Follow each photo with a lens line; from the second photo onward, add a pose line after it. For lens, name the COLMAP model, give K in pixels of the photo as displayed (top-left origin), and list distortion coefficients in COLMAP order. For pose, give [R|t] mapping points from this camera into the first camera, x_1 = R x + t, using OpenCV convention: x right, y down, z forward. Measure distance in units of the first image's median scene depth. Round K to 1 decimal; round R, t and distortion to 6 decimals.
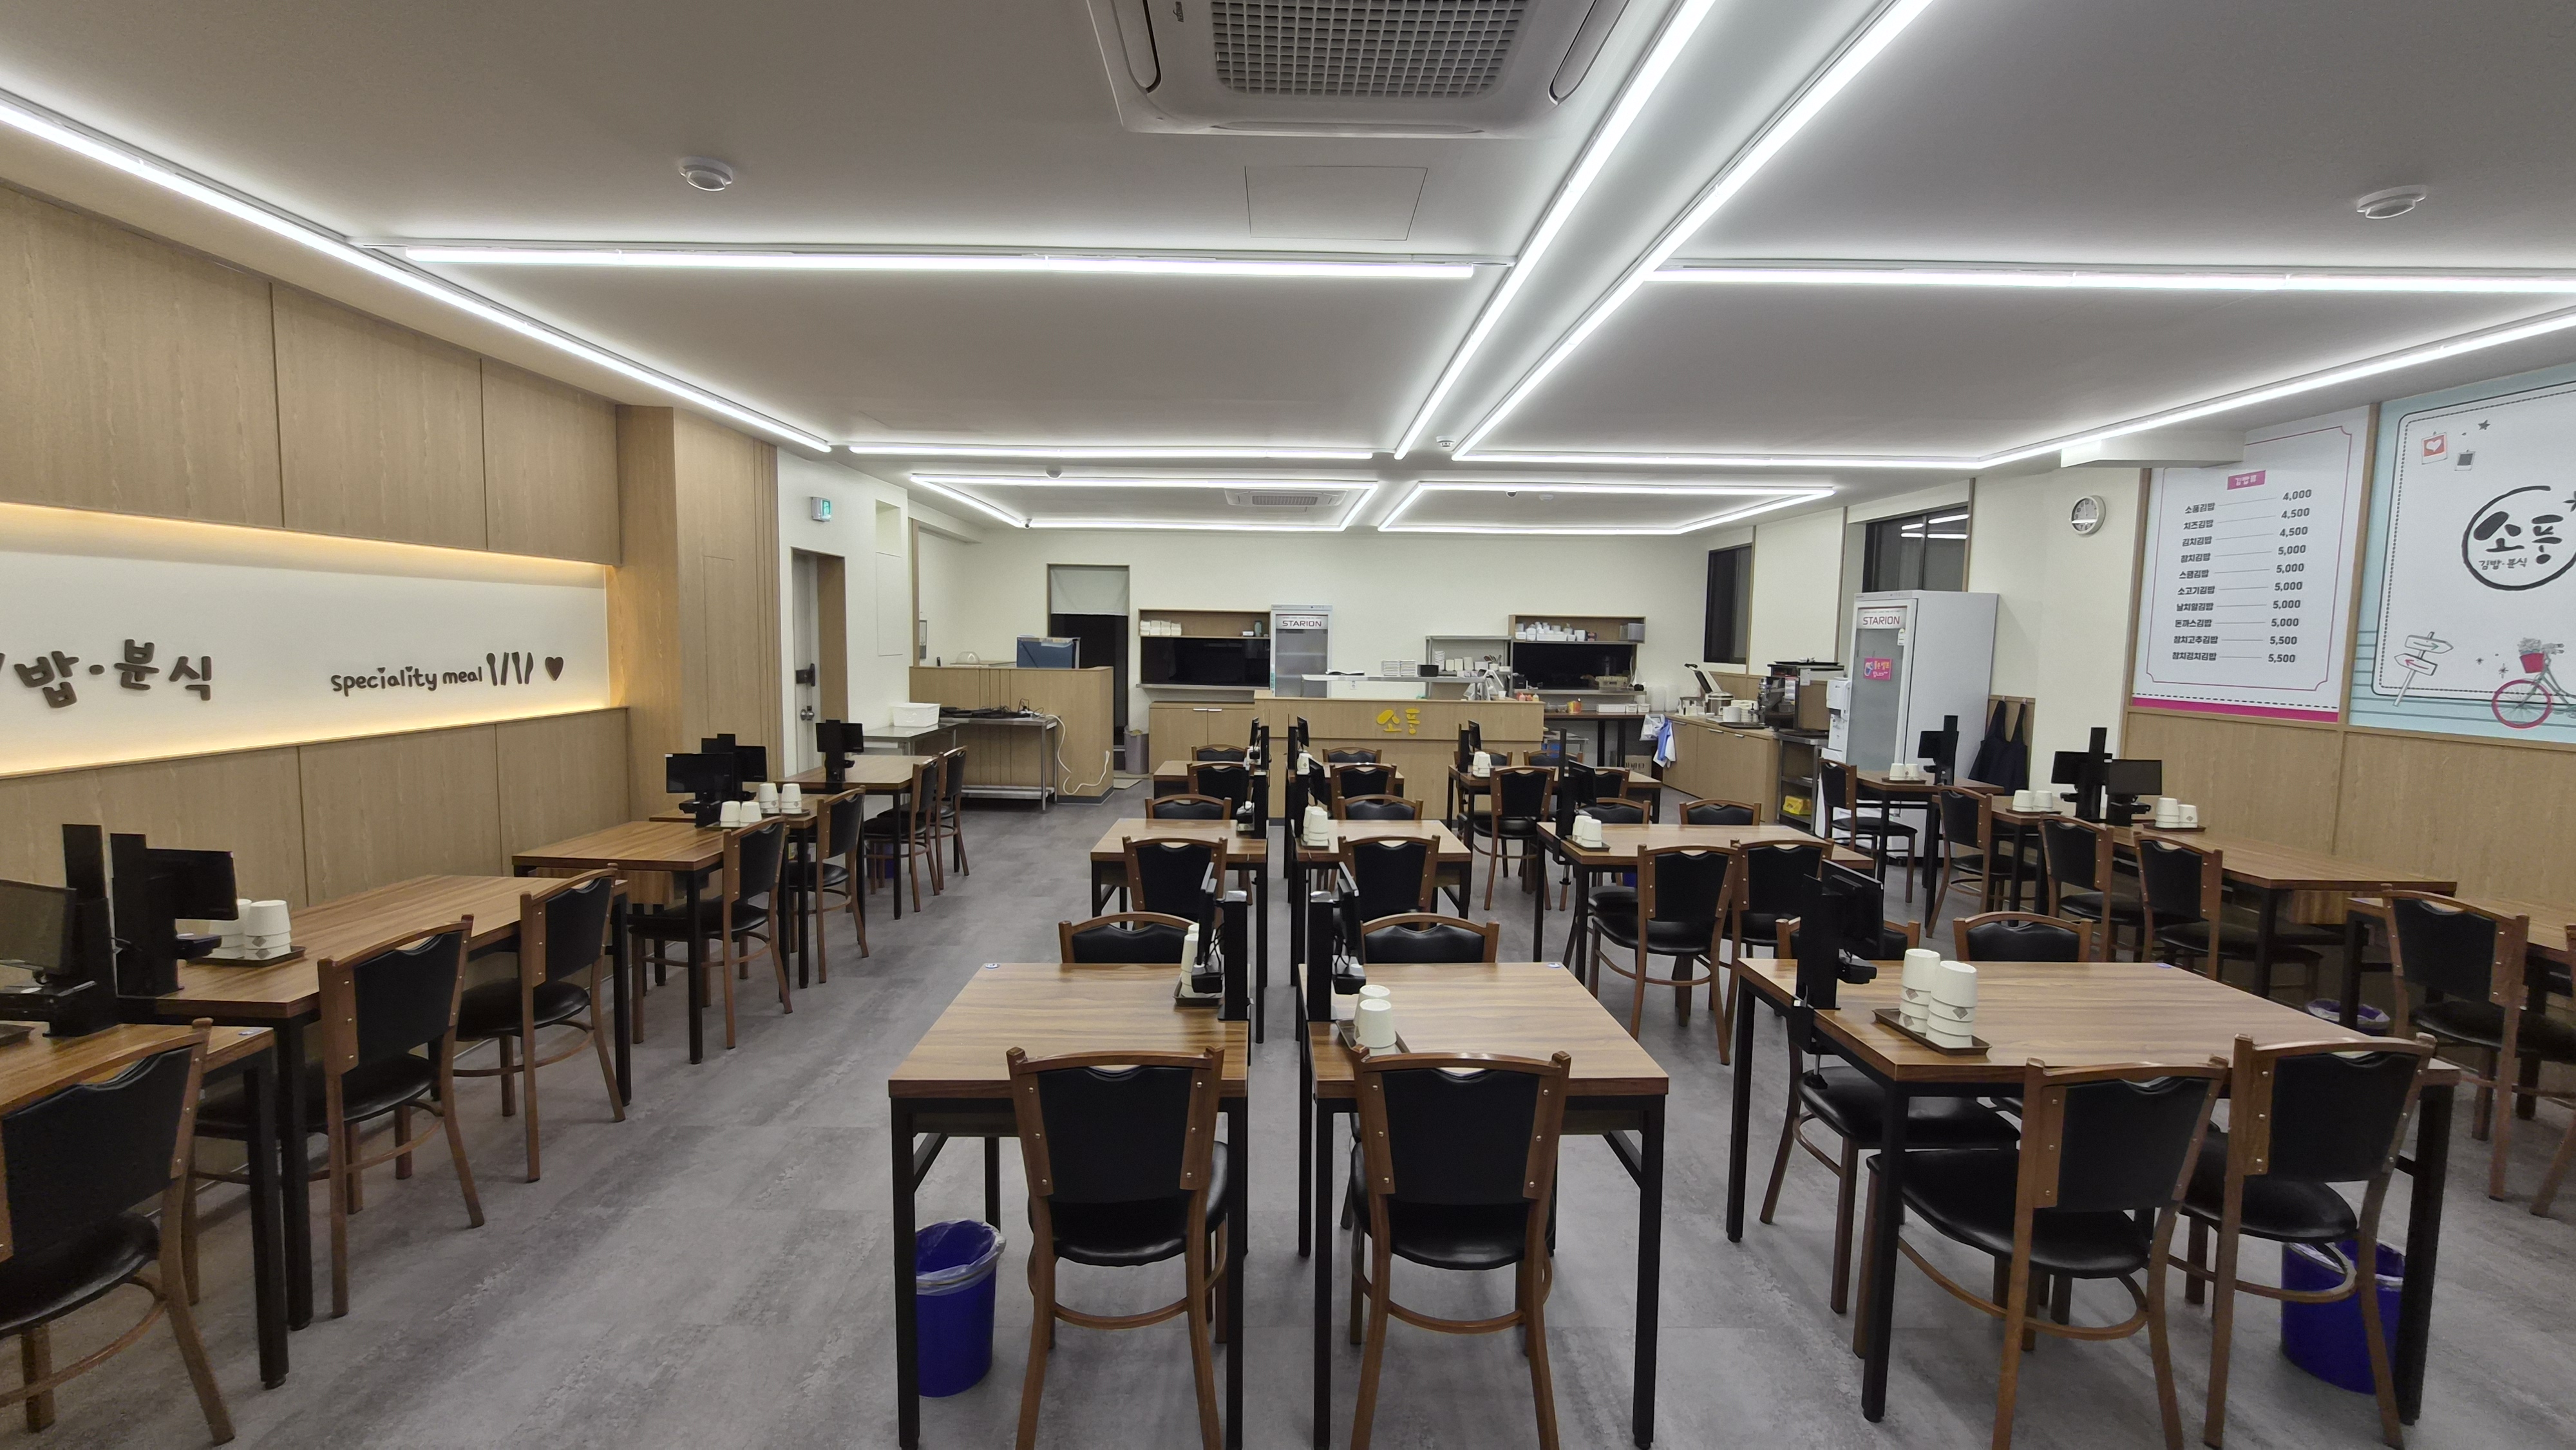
lens RADIAL K [[1020.5, 0, 1282.6], [0, 1020.5, 719.1], [0, 0, 1]] dist [0.000958, 0.000741]
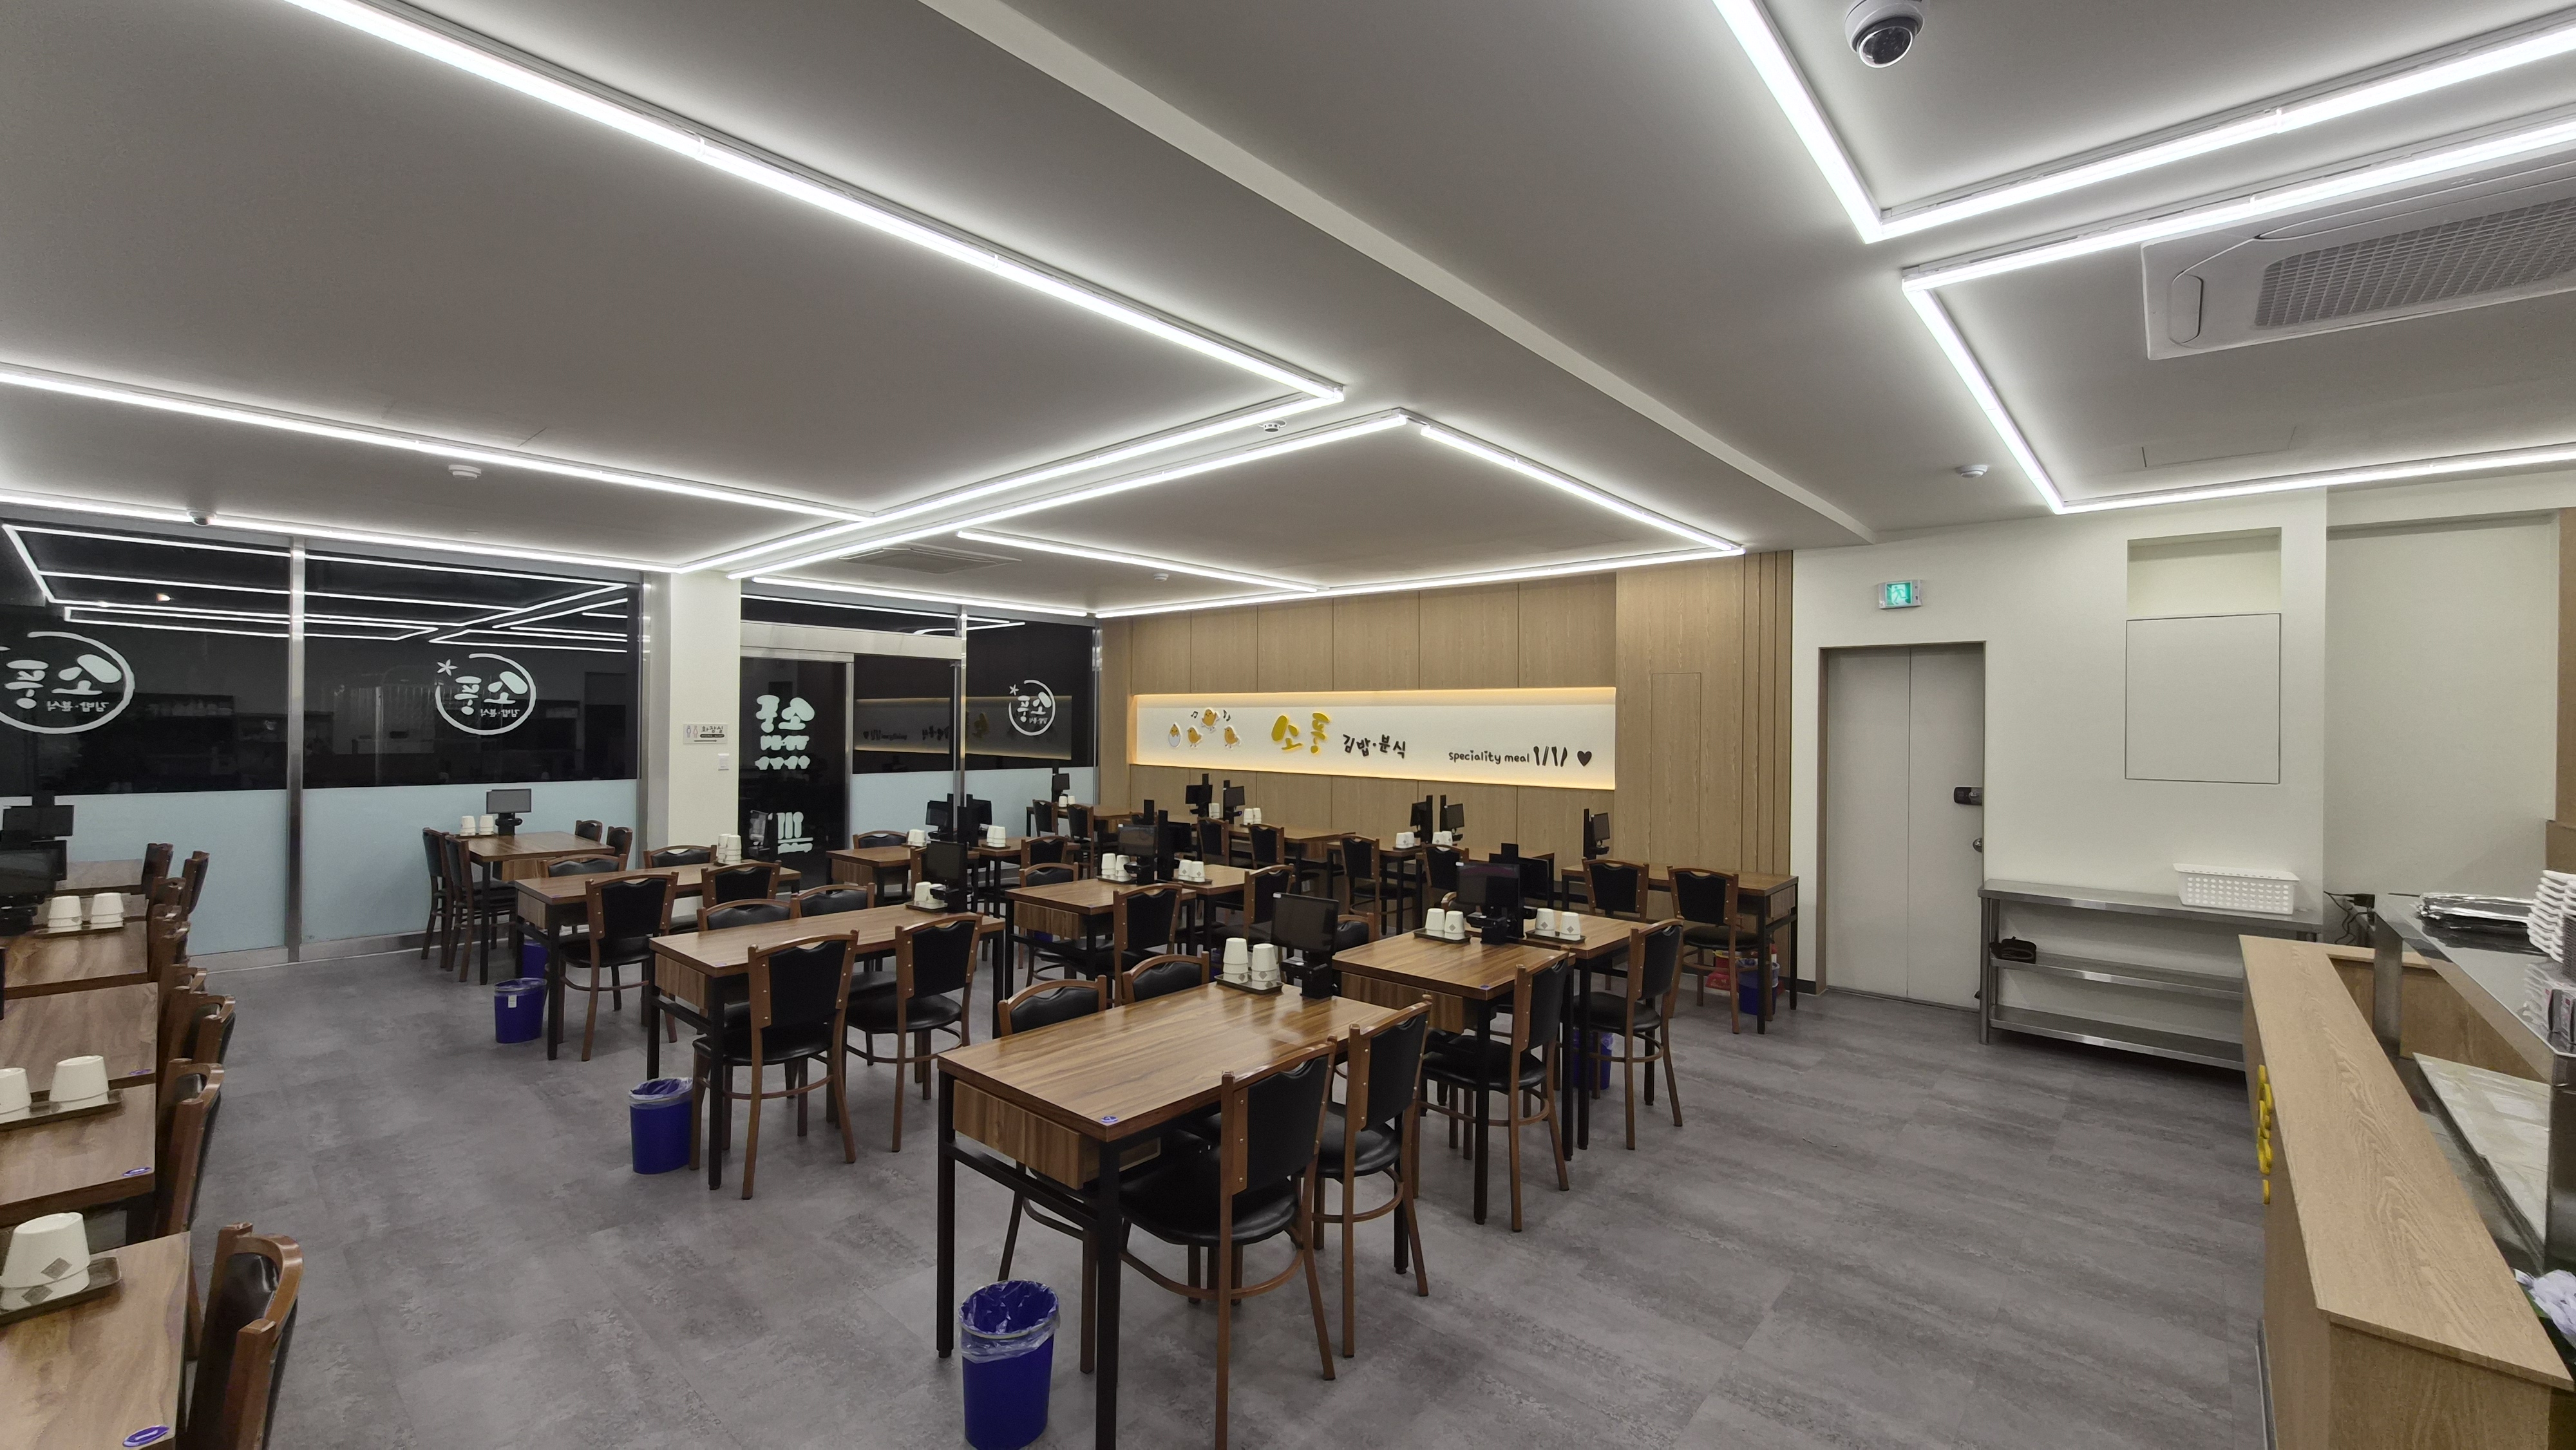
lens RADIAL K [[1020.5, 0, 1281.8], [0, 1020.5, 712.4], [0, 0, 1]] dist [0.000958, 0.000741]
pose [[-0.675717, -0.031640, -0.736482, 0.762993], [-0.082938, 0.995998, 0.033306, -0.138705], [0.732481, 0.083588, -0.675637, 1.783989]]
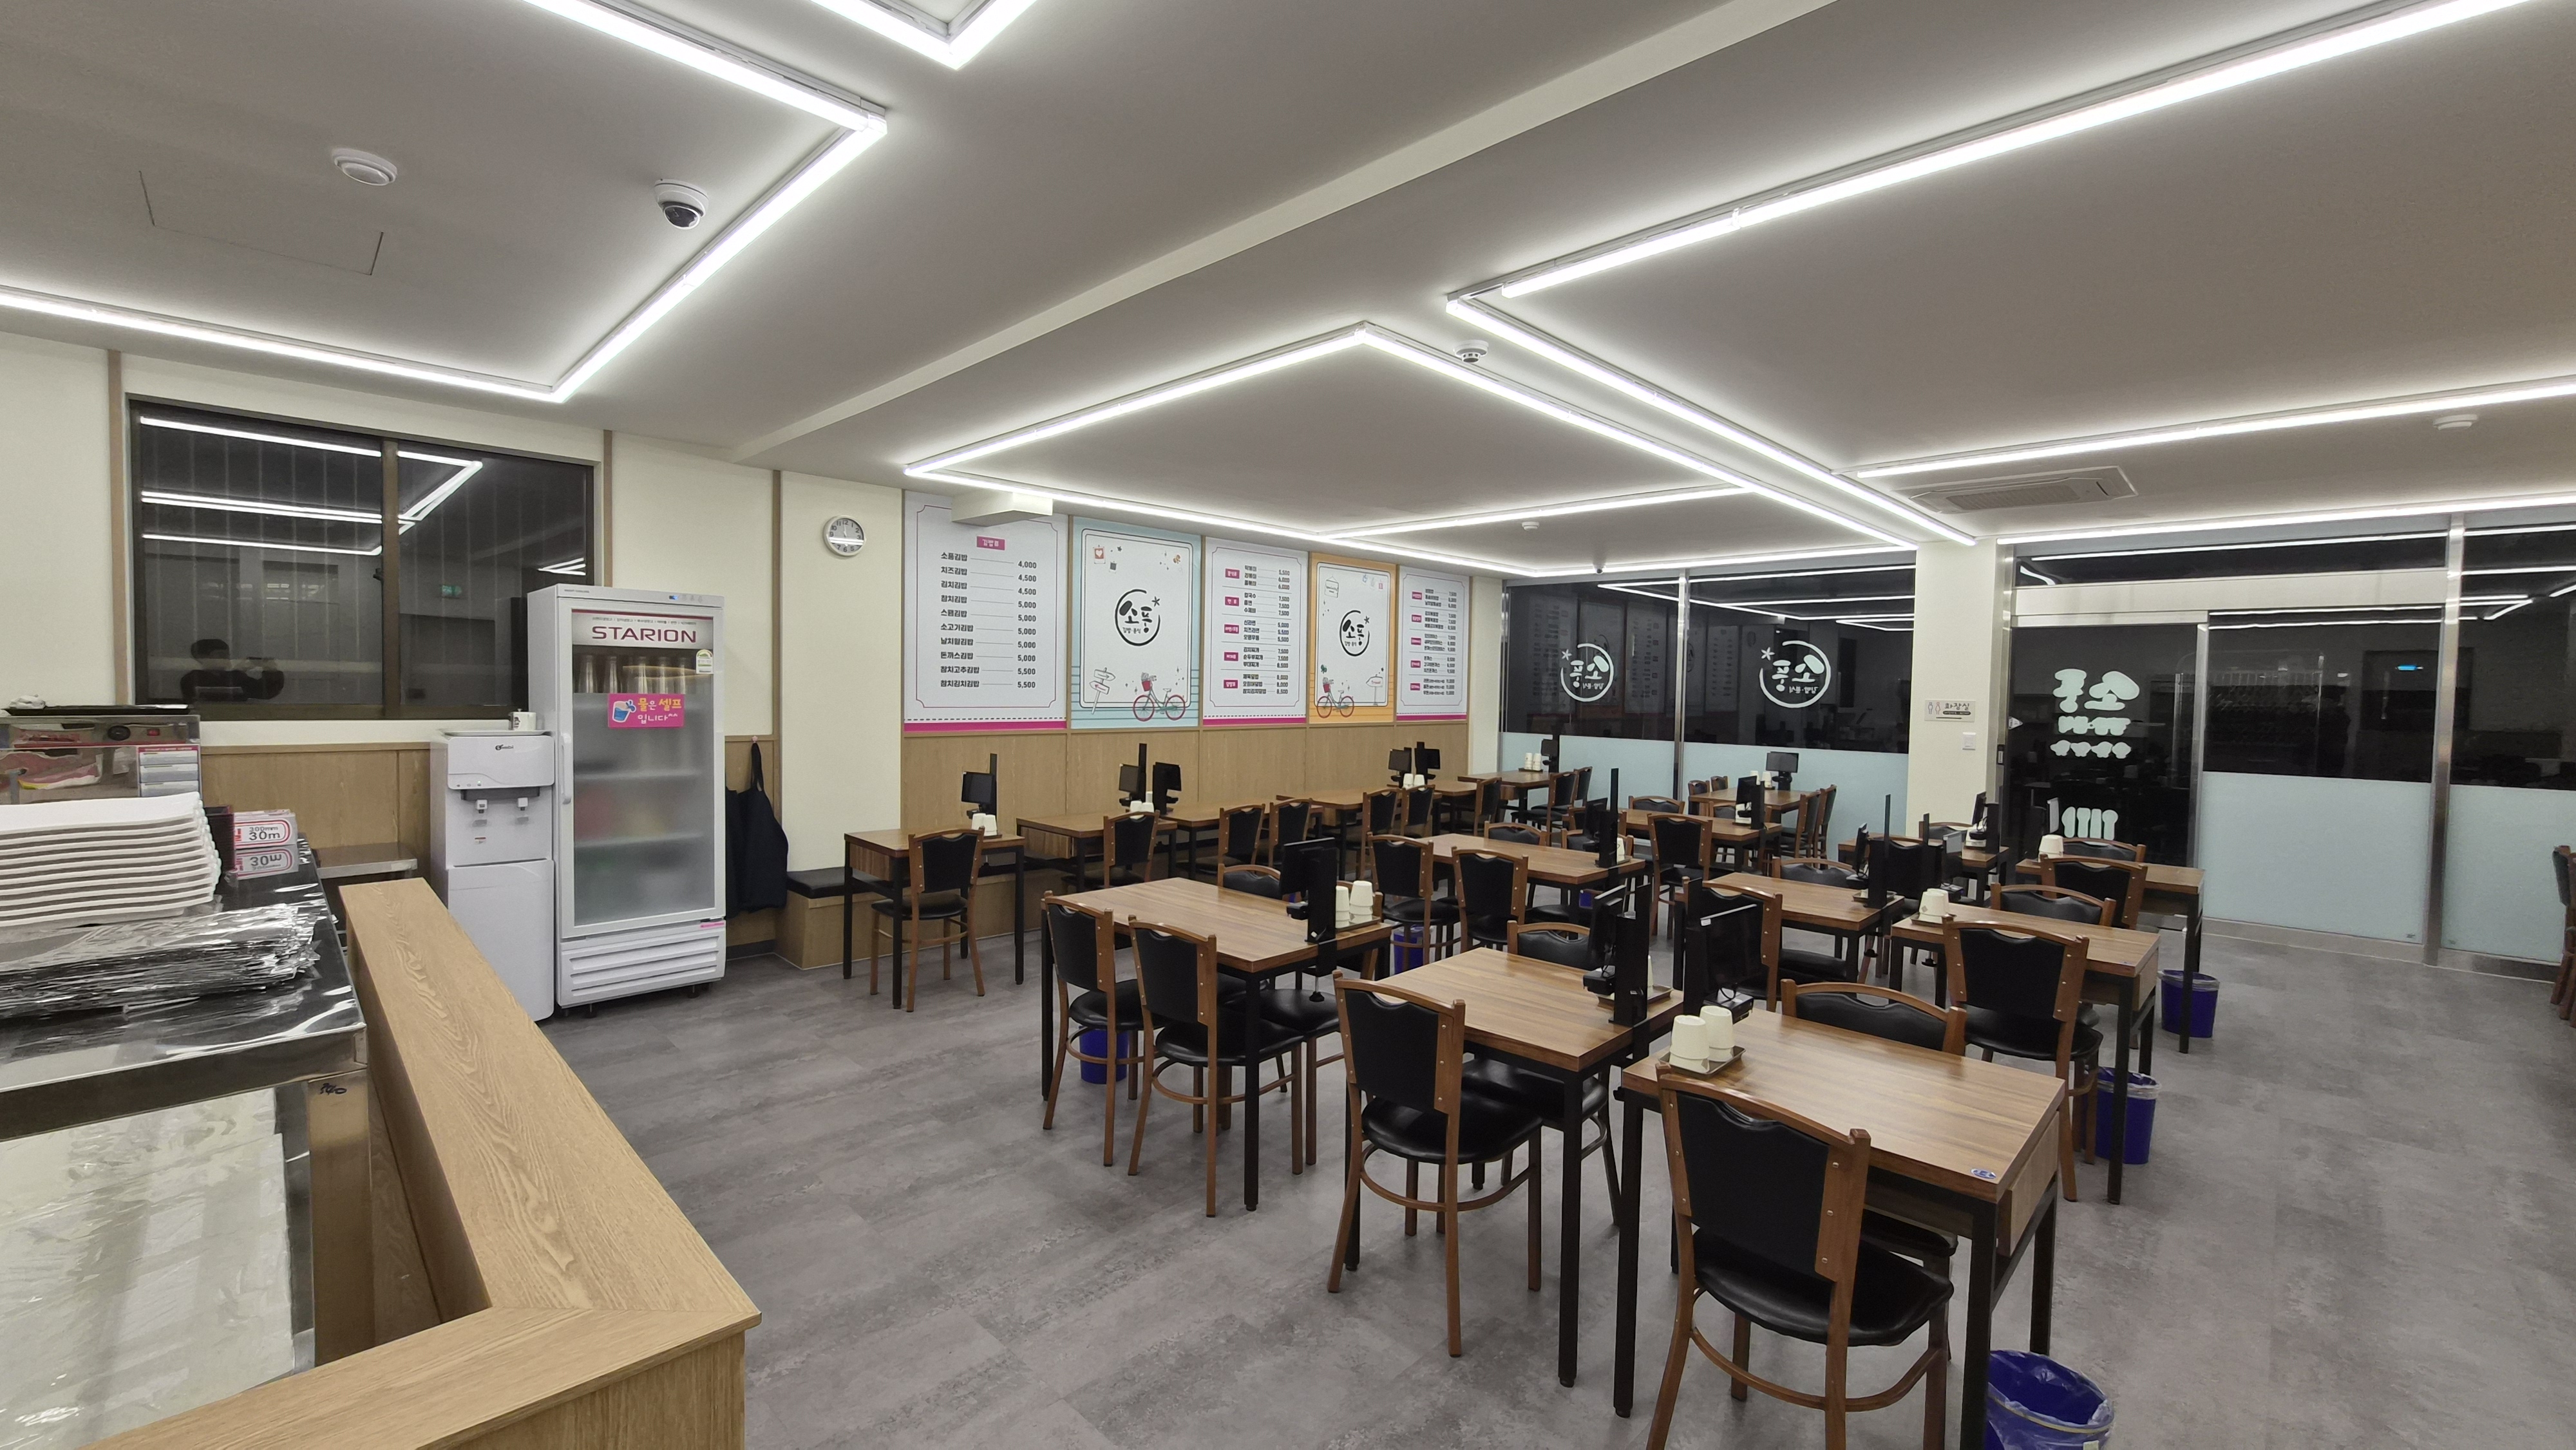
lens RADIAL K [[1020.5, 0, 1275.0], [0, 1020.5, 721.2], [0, 0, 1]] dist [0.000958, 0.000741]
pose [[-0.696143, -0.053633, 0.715897, -0.235313], [0.030605, 0.994082, 0.104235, -0.154382], [-0.717250, 0.094472, -0.690382, 1.848562]]
